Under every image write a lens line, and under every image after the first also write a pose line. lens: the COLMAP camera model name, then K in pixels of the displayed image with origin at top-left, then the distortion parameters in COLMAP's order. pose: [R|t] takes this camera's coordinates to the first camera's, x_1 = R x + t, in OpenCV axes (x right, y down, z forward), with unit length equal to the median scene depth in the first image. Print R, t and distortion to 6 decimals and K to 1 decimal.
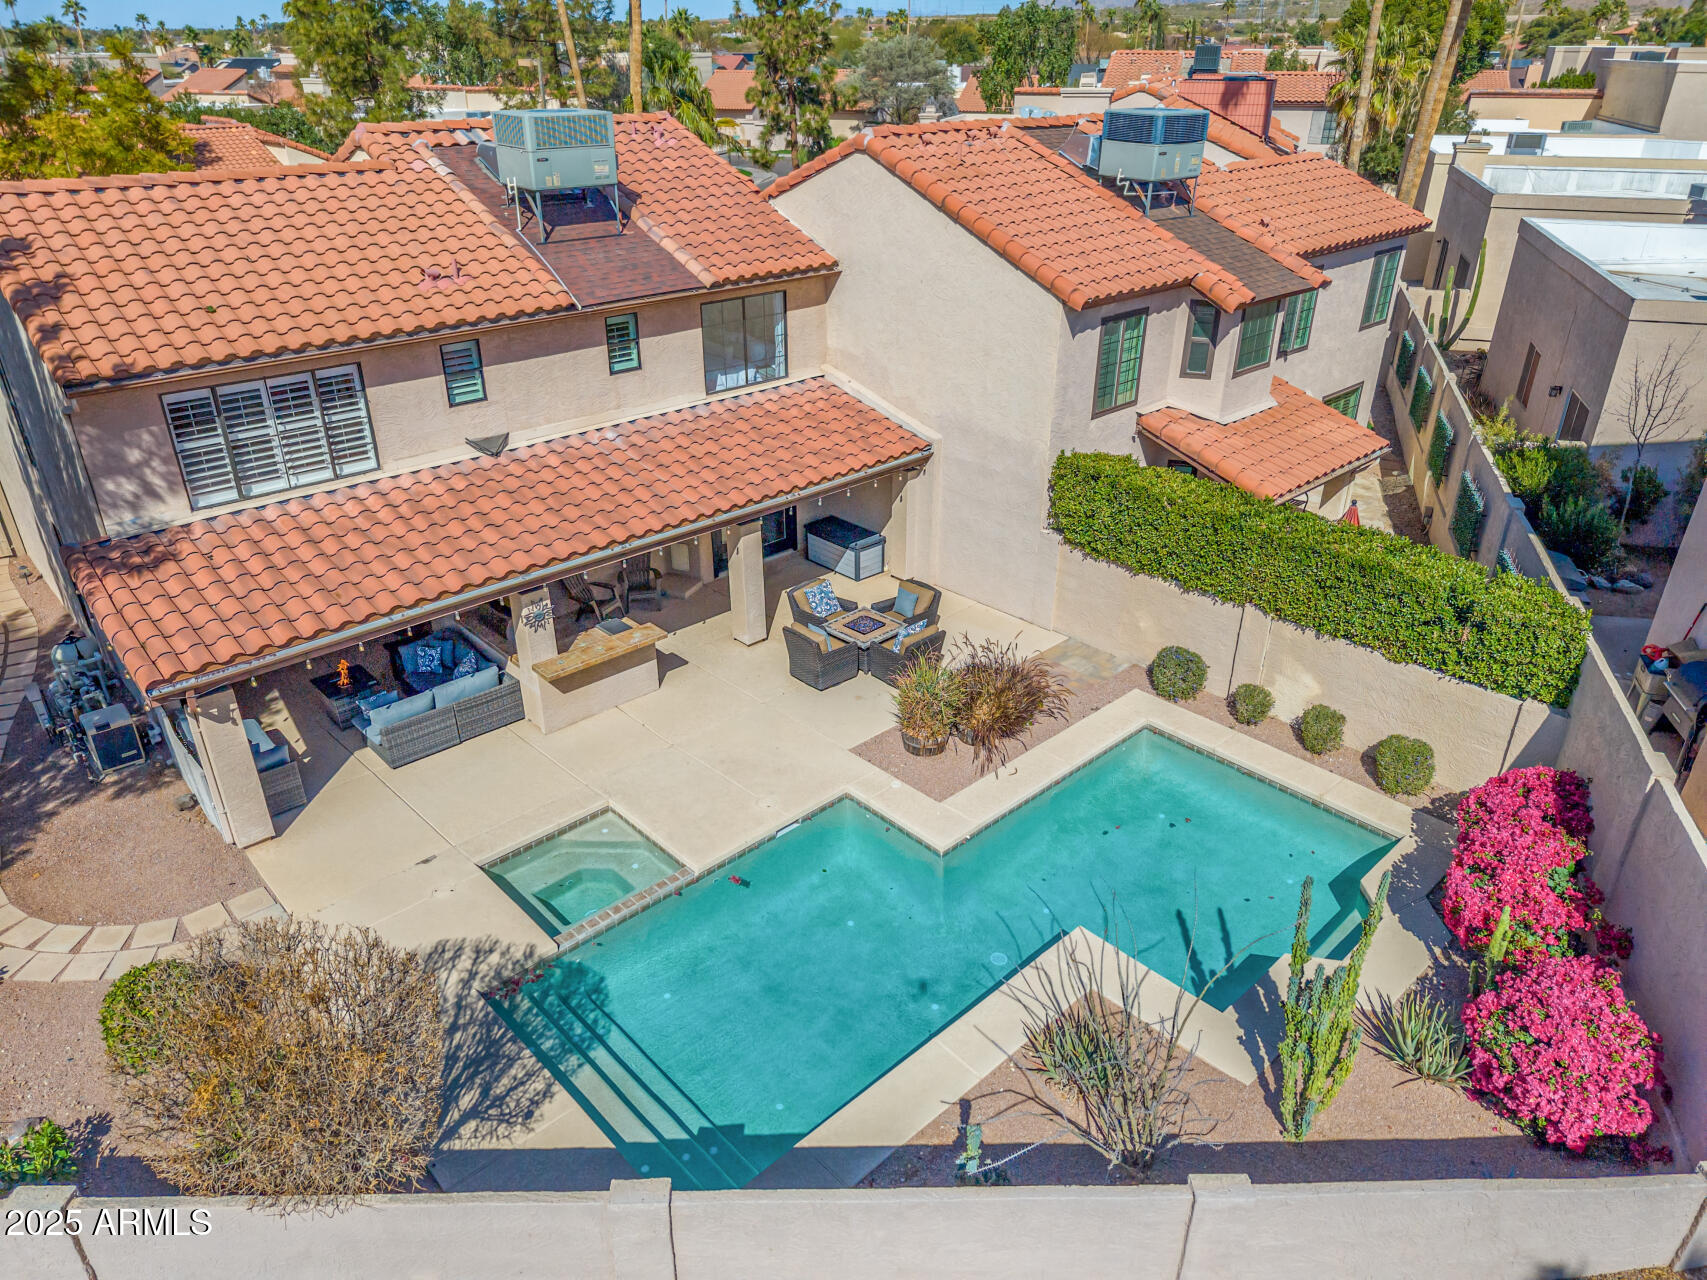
lens RADIAL K [[1146.9, 0, 853.5], [0, 1146.9, 640.0], [0, 0, 1]] dist [0.022322, -0.023199]
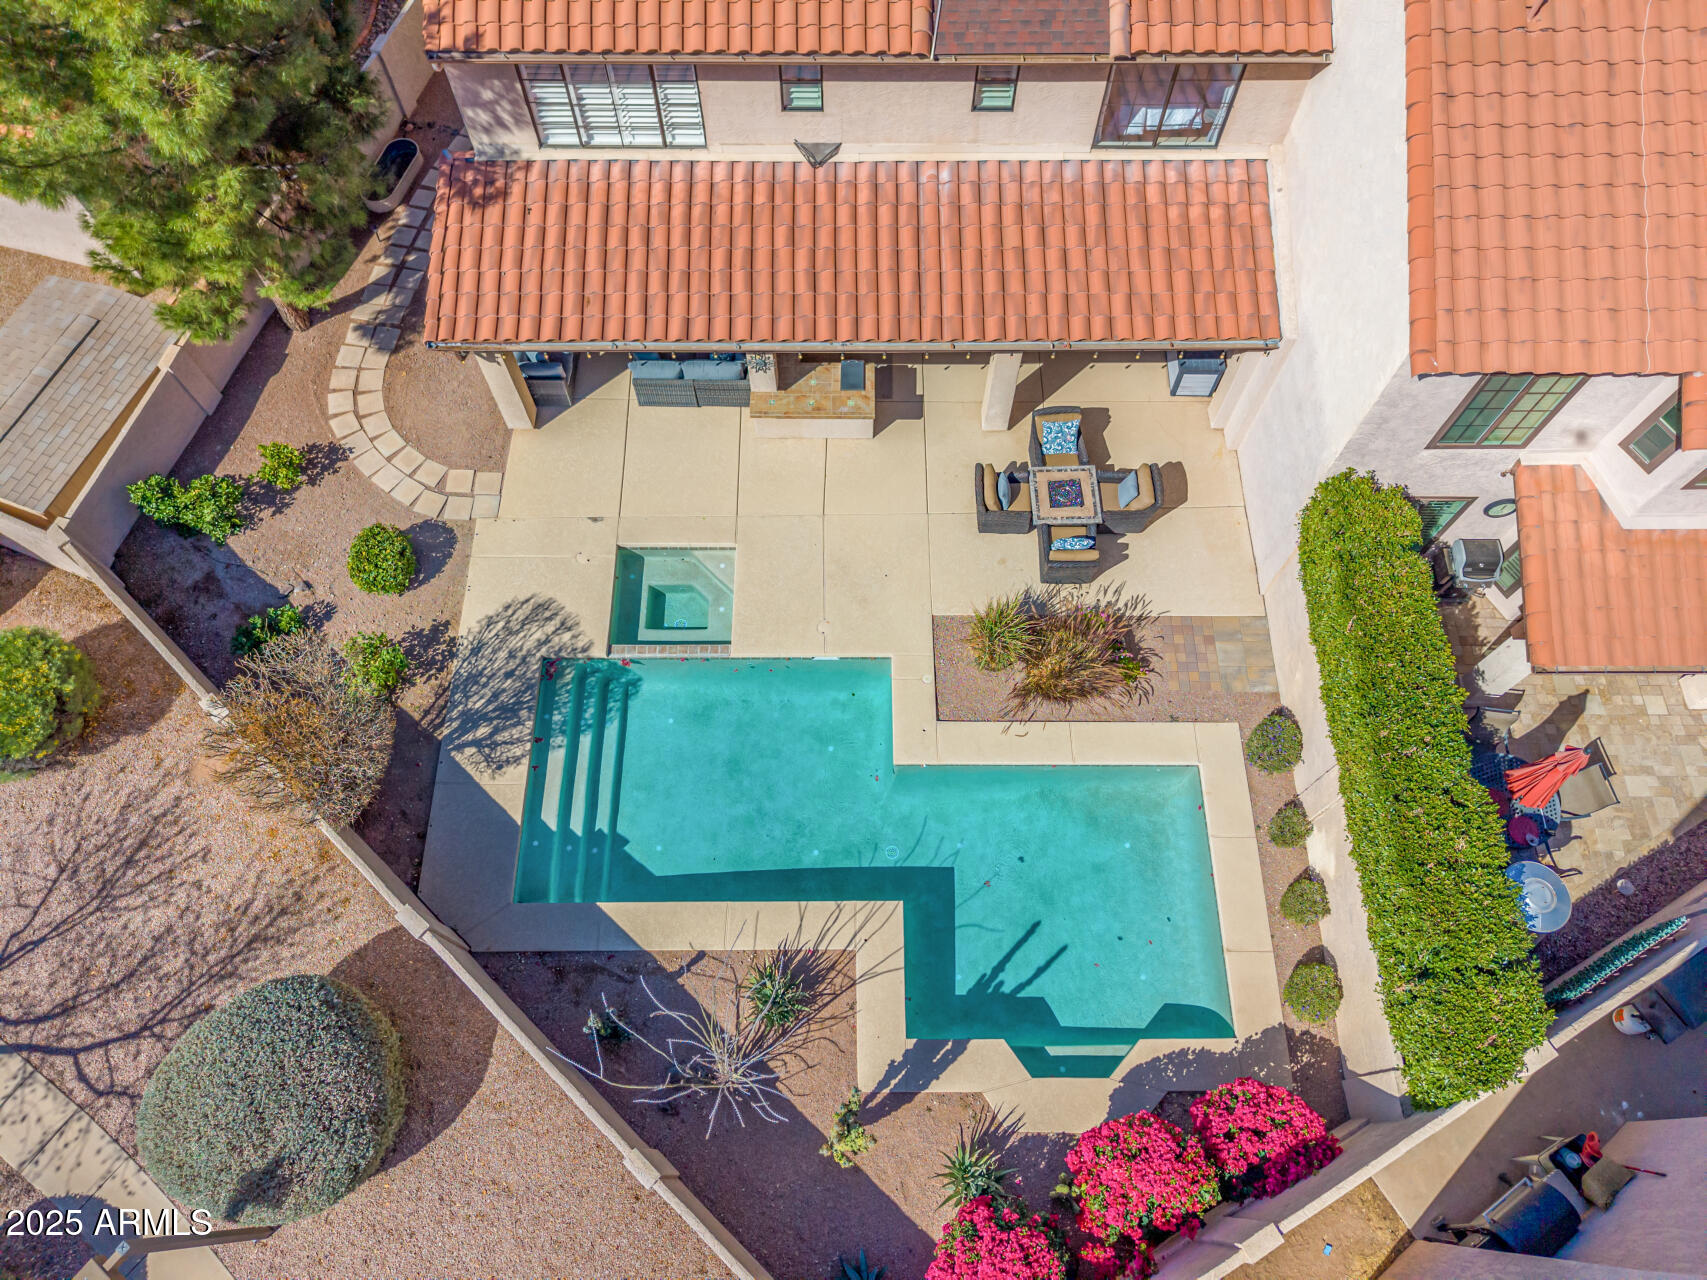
lens RADIAL K [[1108.0, 0, 865.2], [0, 1108.0, 663.1], [0, 0, 1]] dist [0.013101, -0.002999]
pose [[0.727993, 0.626020, -0.279509, 0.276099], [-0.322251, 0.672305, 0.666454, -0.567601], [0.605129, -0.395102, 0.691168, 0.211056]]
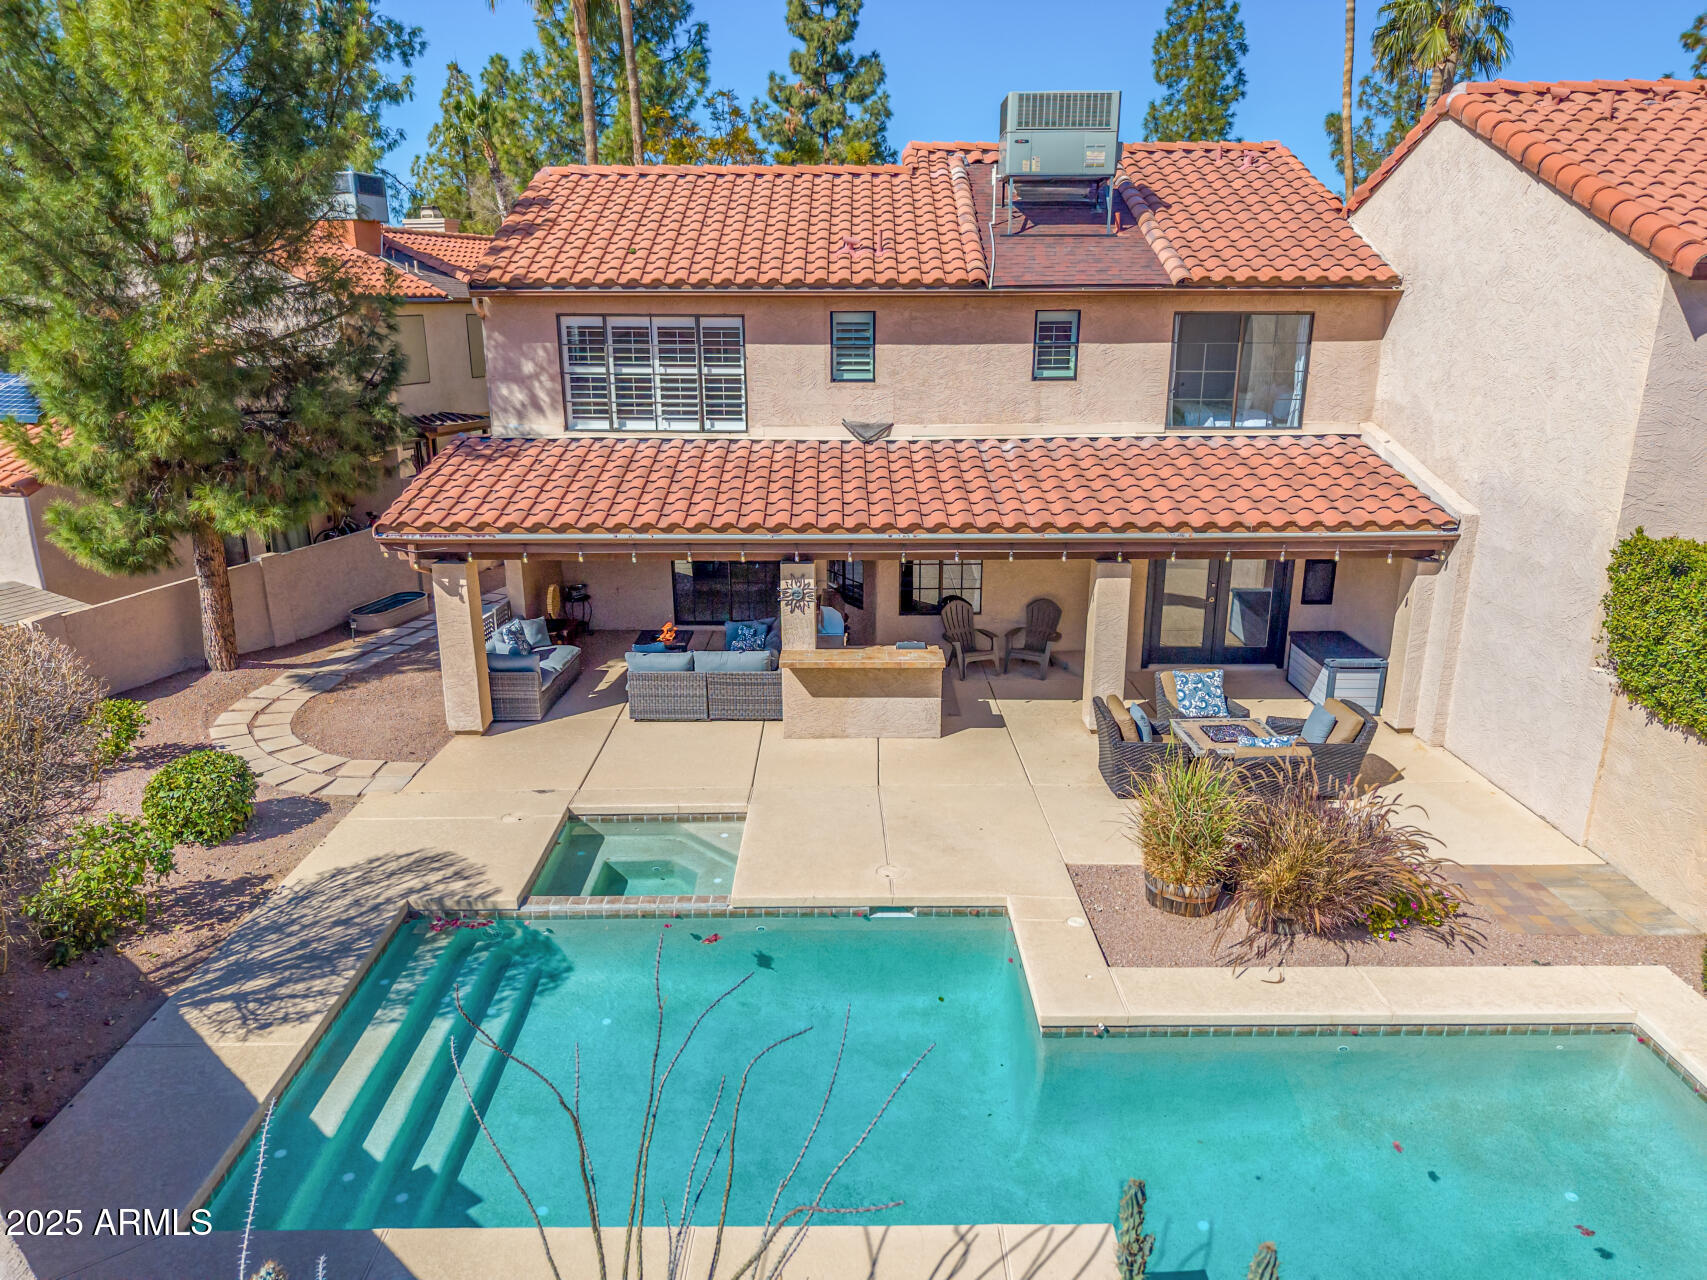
lens RADIAL K [[1146.9, 0, 853.5], [0, 1146.9, 640.0], [0, 0, 1]] dist [0.022322, -0.023199]
pose [[0.729456, 0.188480, -0.657548, 0.326689], [-0.311639, 0.947300, -0.074185, 0.062054], [0.608913, 0.259032, 0.749752, 0.390156]]
